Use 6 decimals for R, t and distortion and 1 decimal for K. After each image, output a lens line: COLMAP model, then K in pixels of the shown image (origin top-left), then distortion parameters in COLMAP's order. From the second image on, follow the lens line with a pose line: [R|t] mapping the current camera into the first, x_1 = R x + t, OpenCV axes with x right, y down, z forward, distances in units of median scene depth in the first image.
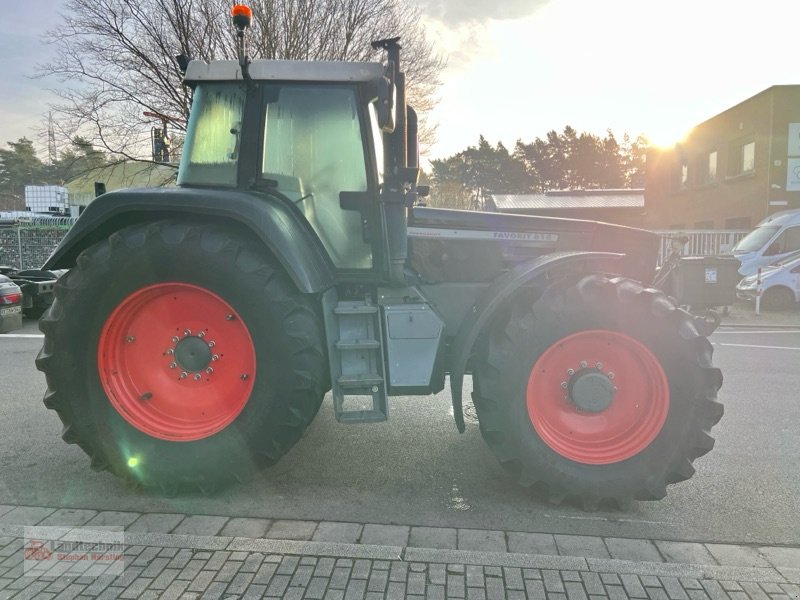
lens RADIAL K [[603.7, 0, 397.2], [0, 603.7, 293.9], [0, 0, 1]] dist [0.058061, -0.065906]
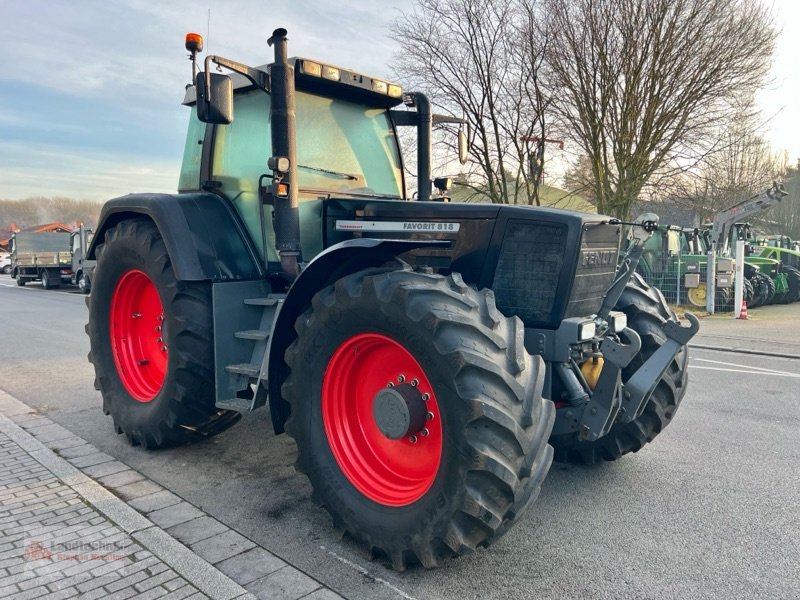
lens RADIAL K [[603.7, 0, 397.2], [0, 603.7, 293.9], [0, 0, 1]] dist [0.058061, -0.065906]
pose [[0.781780, 0.040922, -0.622210, 0.860354], [-0.054022, 0.998537, -0.002203, 0.003509], [0.621209, 0.035336, 0.782848, 0.386884]]
